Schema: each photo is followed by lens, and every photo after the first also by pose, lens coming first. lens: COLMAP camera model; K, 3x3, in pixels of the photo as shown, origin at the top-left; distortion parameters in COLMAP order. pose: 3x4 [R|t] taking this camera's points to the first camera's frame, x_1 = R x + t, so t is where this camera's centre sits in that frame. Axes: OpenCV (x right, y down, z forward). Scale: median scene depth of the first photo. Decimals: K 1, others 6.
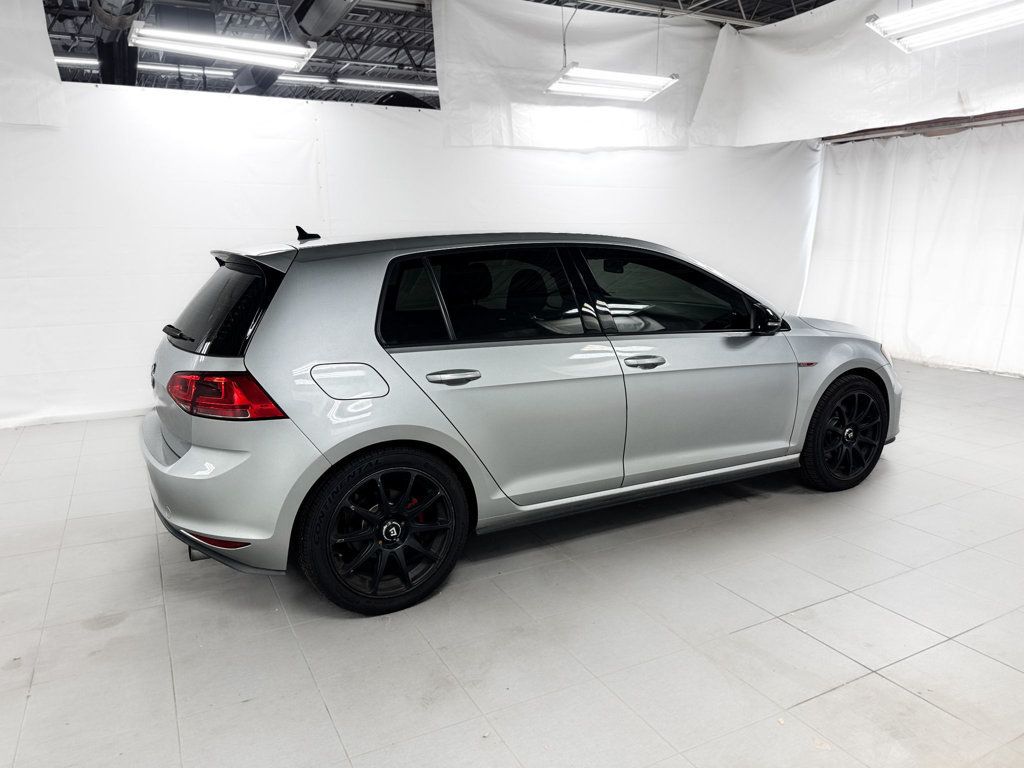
lens RADIAL K [[728.3, 0, 501.2], [0, 728.3, 382.0], [0, 0, 1]] dist [0.041427, -0.037309]
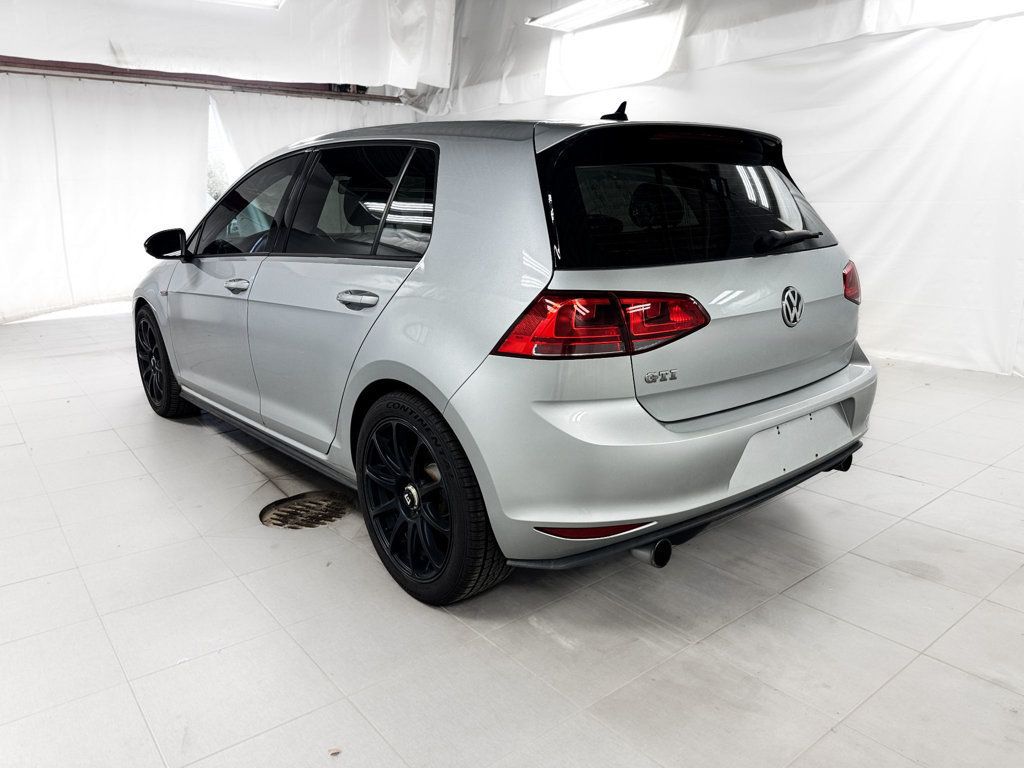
lens RADIAL K [[730.8, 0, 503.4], [0, 730.8, 385.5], [0, 0, 1]] dist [0.014449, -0.012226]
pose [[-0.183461, -0.226062, 0.956681, -0.495476], [0.209955, 0.941732, 0.262793, -0.079455], [-0.960344, 0.249072, -0.125309, 0.620328]]
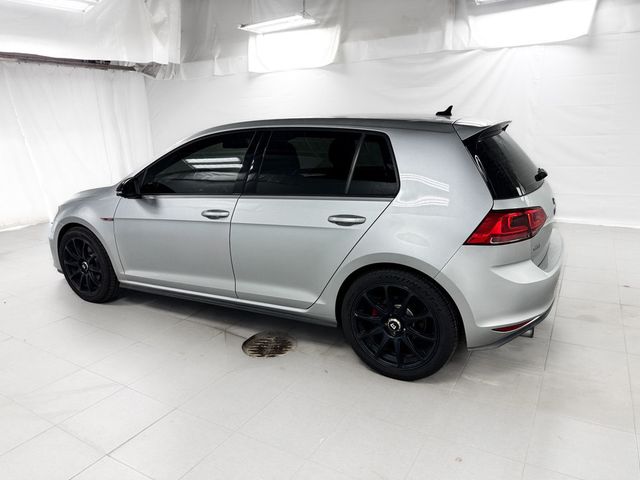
lens RADIAL K [[455.2, 0, 313.2], [0, 455.2, 238.7], [0, 0, 1]] dist [0.041427, -0.037309]
pose [[-0.526631, -0.188940, 0.828831, -0.448853], [0.205080, 0.917954, 0.339562, -0.162705], [-0.824986, 0.348801, -0.444675, 0.832215]]
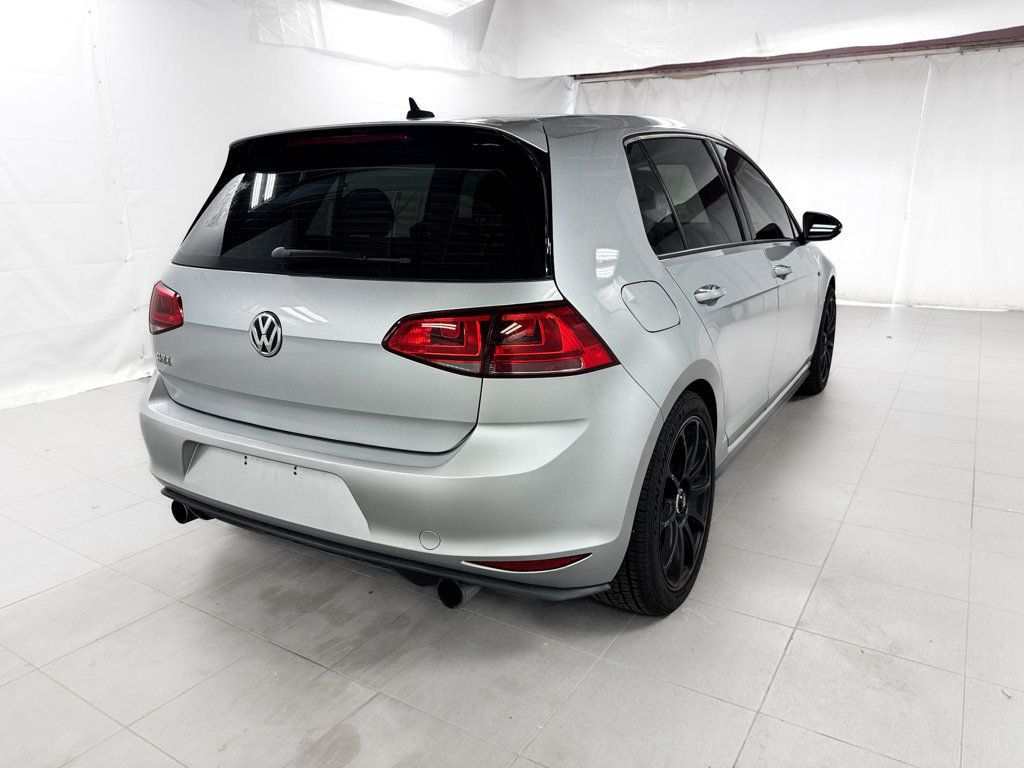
lens RADIAL K [[730.8, 0, 503.4], [0, 730.8, 385.5], [0, 0, 1]] dist [0.014449, -0.012226]
pose [[0.863416, -0.130666, 0.487277, -0.275056], [0.100343, 0.991057, 0.087957, -0.000620], [-0.494413, -0.027048, 0.868806, 0.176818]]
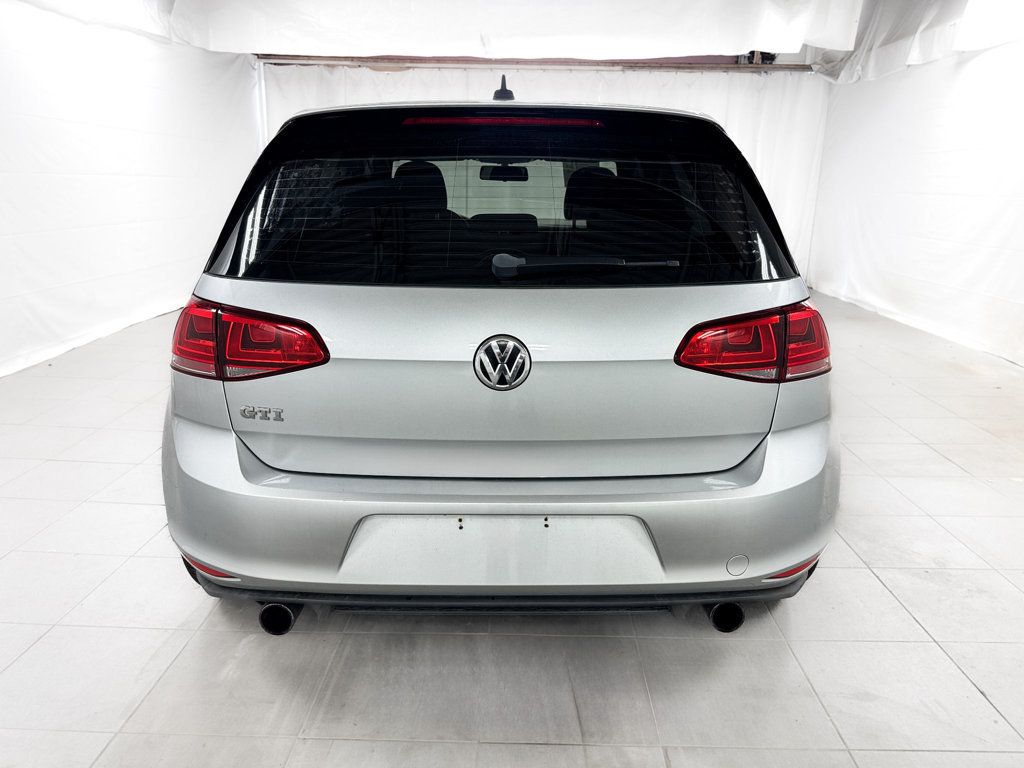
lens RADIAL K [[730.8, 0, 503.4], [0, 730.8, 385.5], [0, 0, 1]] dist [0.014449, -0.012226]
pose [[0.481659, -0.222255, 0.847707, -0.400913], [0.154689, 0.973680, 0.167390, -0.033976], [-0.862598, 0.050506, 0.503362, 0.348636]]
